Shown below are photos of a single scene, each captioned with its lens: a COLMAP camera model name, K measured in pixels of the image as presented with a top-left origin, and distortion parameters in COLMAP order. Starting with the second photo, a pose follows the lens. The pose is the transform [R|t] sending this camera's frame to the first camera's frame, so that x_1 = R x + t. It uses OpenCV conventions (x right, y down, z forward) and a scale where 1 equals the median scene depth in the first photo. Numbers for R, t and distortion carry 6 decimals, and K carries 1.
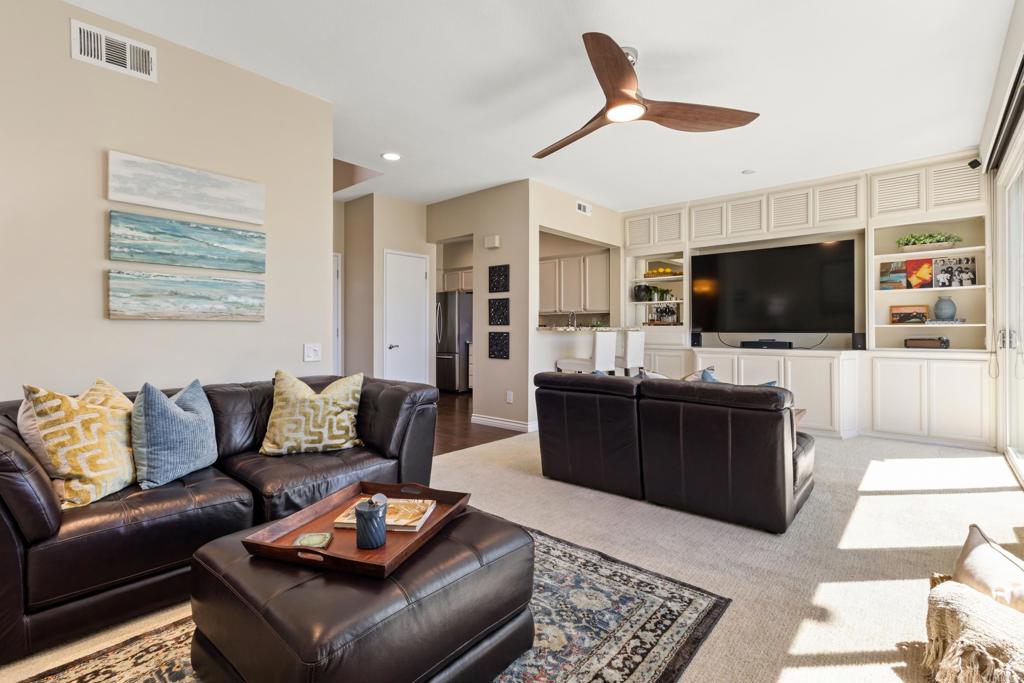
lens RADIAL K [[473.3, 0, 508.5], [0, 473.3, 325.1], [0, 0, 1]] dist [0.010413, -0.002582]
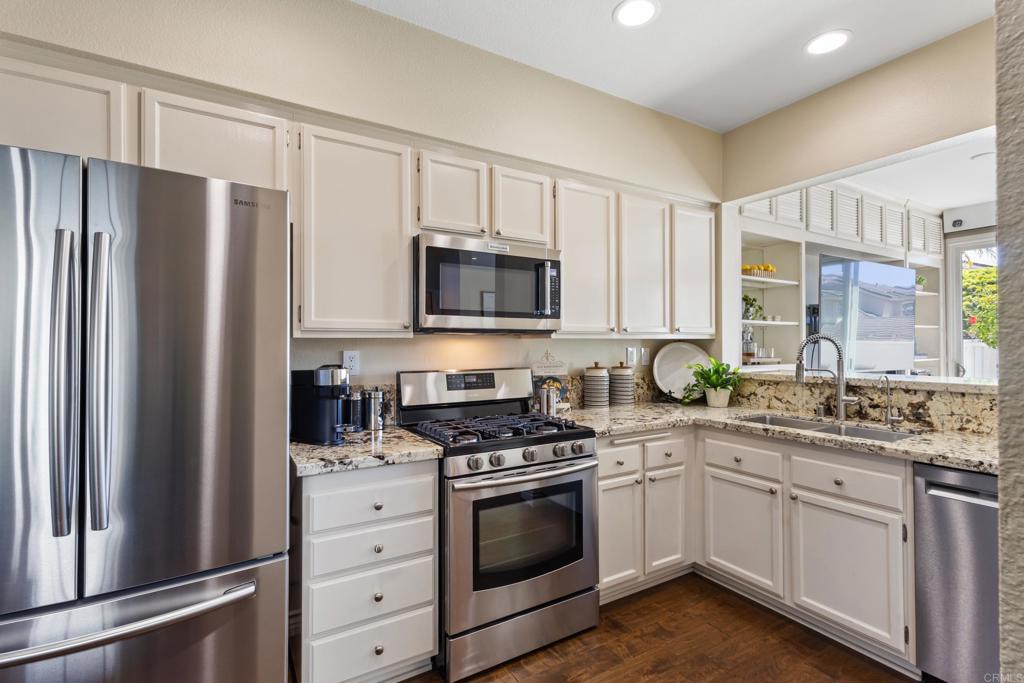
lens RADIAL K [[473.3, 0, 508.7], [0, 473.3, 340.2], [0, 0, 1]] dist [0.010413, -0.002582]
pose [[0.307277, 0.010998, 0.951557, -0.443536], [-0.004013, 0.999939, -0.010261, -0.028873], [-0.951612, -0.000666, 0.307303, 1.555996]]
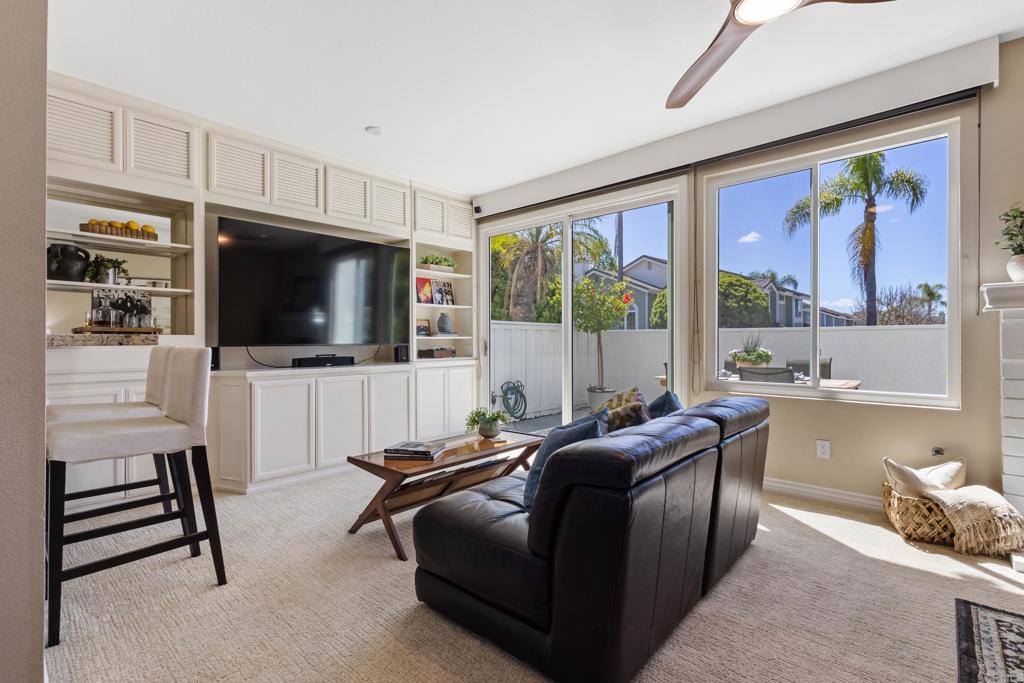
lens RADIAL K [[473.3, 0, 511.0], [0, 473.3, 338.0], [0, 0, 1]] dist [0.010413, -0.002582]
pose [[0.022188, 0.005823, 0.999737, -0.248320], [-0.003805, 0.999976, -0.005740, 0.008007], [-0.999747, -0.003677, 0.022210, 0.811484]]
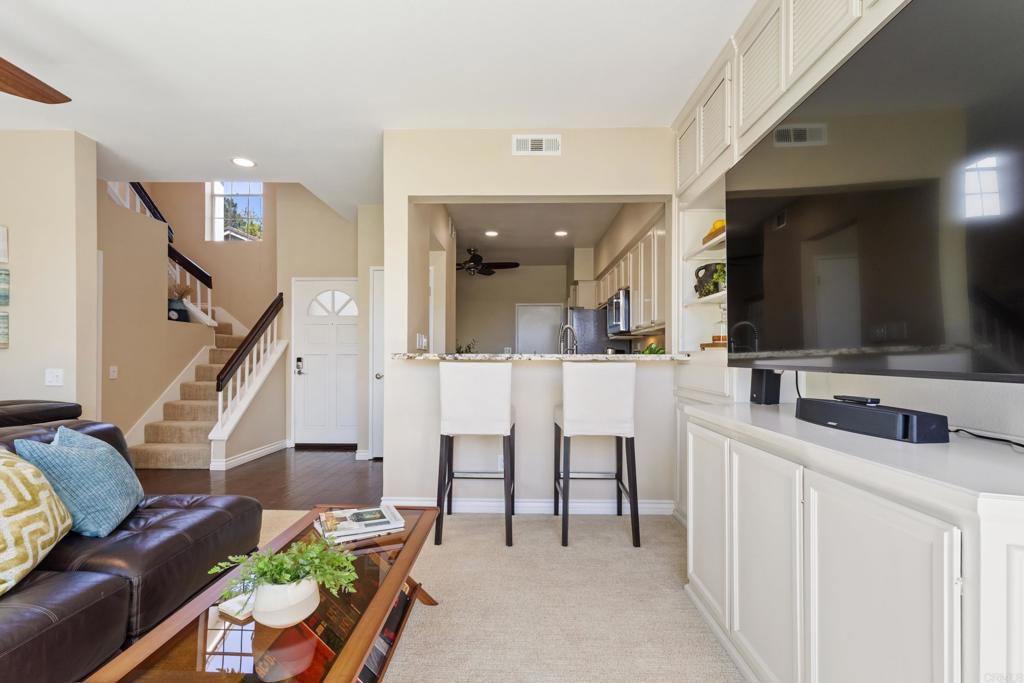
lens RADIAL K [[473.3, 0, 511.2], [0, 473.3, 357.3], [0, 0, 1]] dist [0.010413, -0.002582]
pose [[0.644388, 0.003553, -0.764690, 0.744141], [0.002049, 0.999978, 0.006373, 0.005993], [0.764696, -0.005673, 0.644366, 0.787863]]
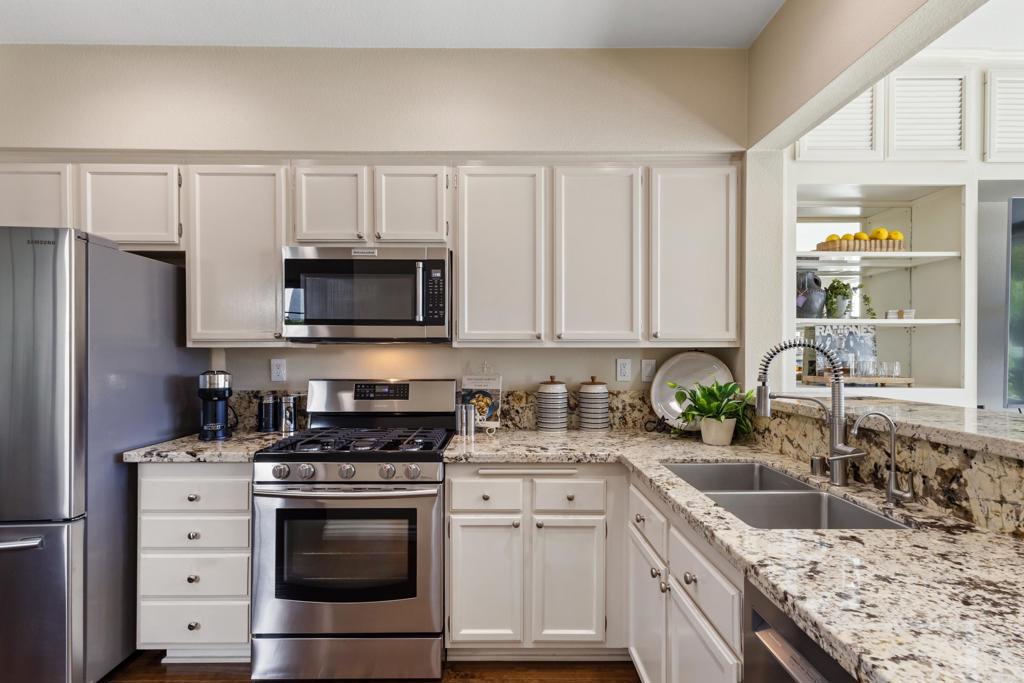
lens RADIAL K [[473.3, 0, 509.5], [0, 473.3, 357.9], [0, 0, 1]] dist [0.010413, -0.002582]
pose [[0.748145, 0.000610, 0.663534, -0.186005], [-0.008036, 0.999935, 0.008141, -0.030523], [-0.663486, -0.011423, 0.748101, 1.270280]]
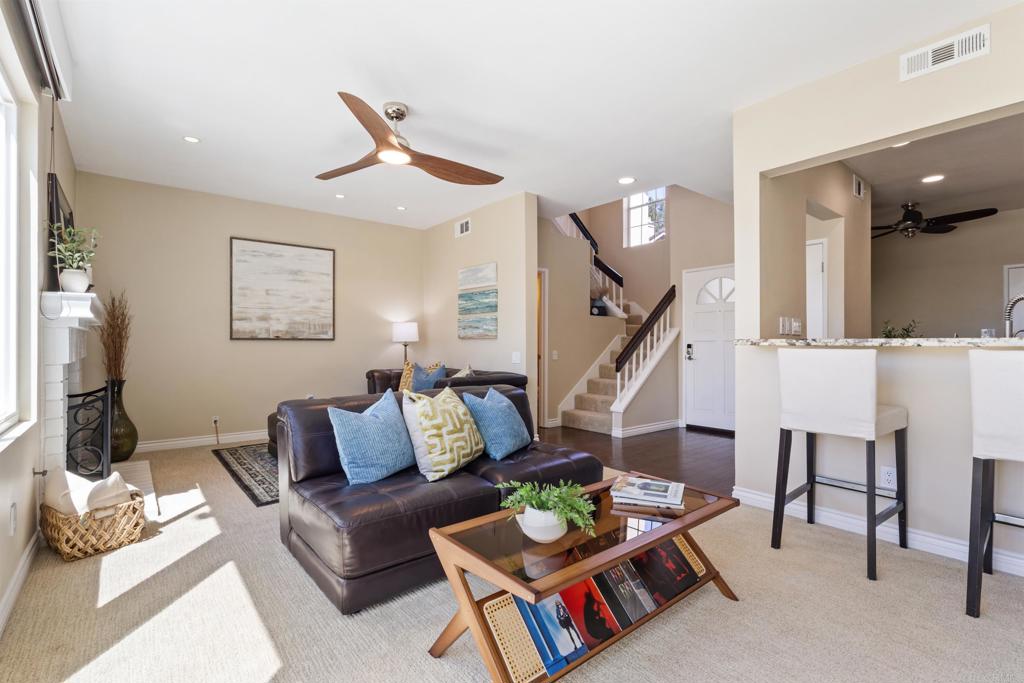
lens RADIAL K [[473.3, 0, 519.5], [0, 473.3, 339.2], [0, 0, 1]] dist [0.010413, -0.002582]
pose [[-0.150118, -0.006981, -0.988643, 0.816309], [0.009333, 0.999921, -0.008478, 0.007043], [0.988624, -0.010499, -0.150041, 0.896306]]
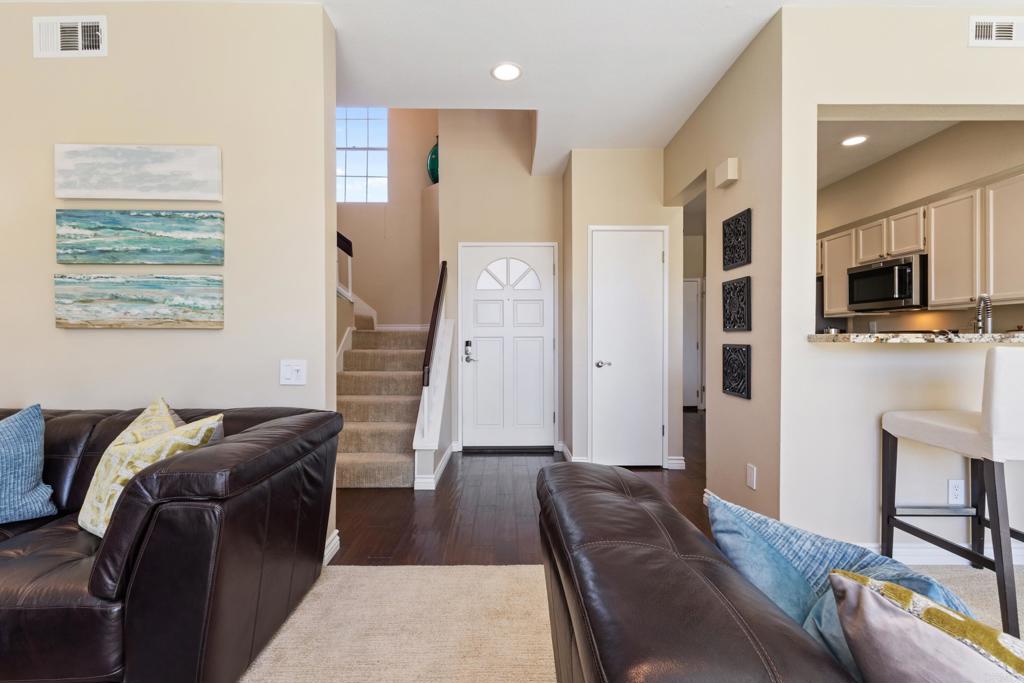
lens RADIAL K [[473.3, 0, 510.4], [0, 473.3, 339.9], [0, 0, 1]] dist [0.010413, -0.002582]
pose [[0.668980, 0.000906, -0.743280, 0.232011], [0.006679, 0.999952, 0.007230, 0.004909], [0.743250, -0.009801, 0.668942, 0.553454]]
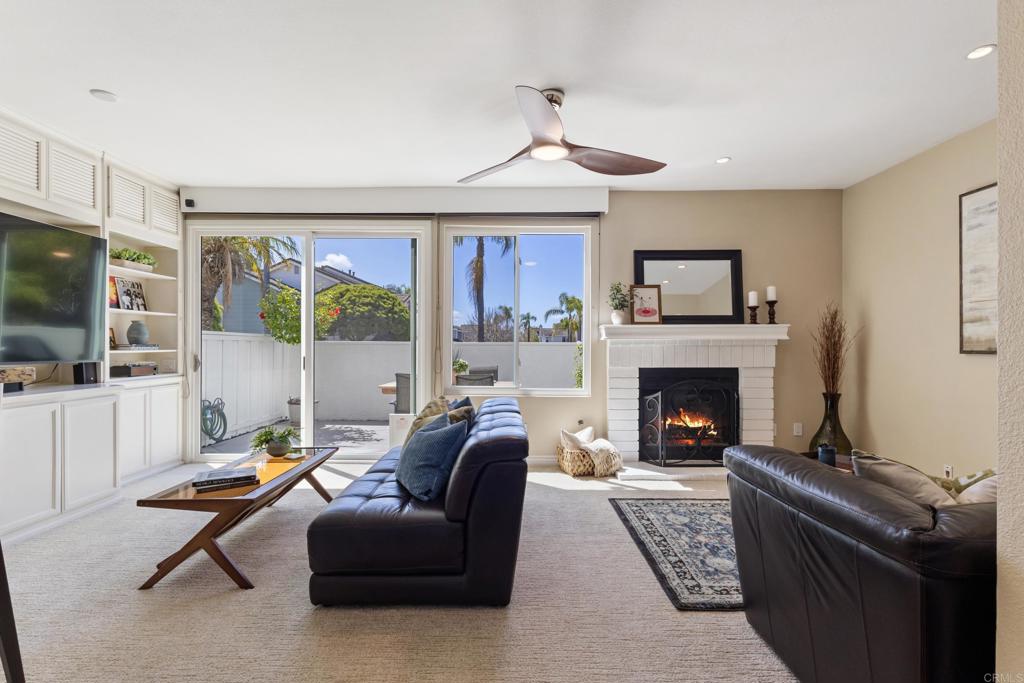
lens RADIAL K [[473.3, 0, 506.8], [0, 473.3, 347.2], [0, 0, 1]] dist [0.010413, -0.002582]
pose [[-0.652497, -0.002586, 0.757787, -0.294222], [-0.007544, 0.999967, -0.003084, -0.009192], [-0.757753, -0.007729, -0.652495, 1.064026]]
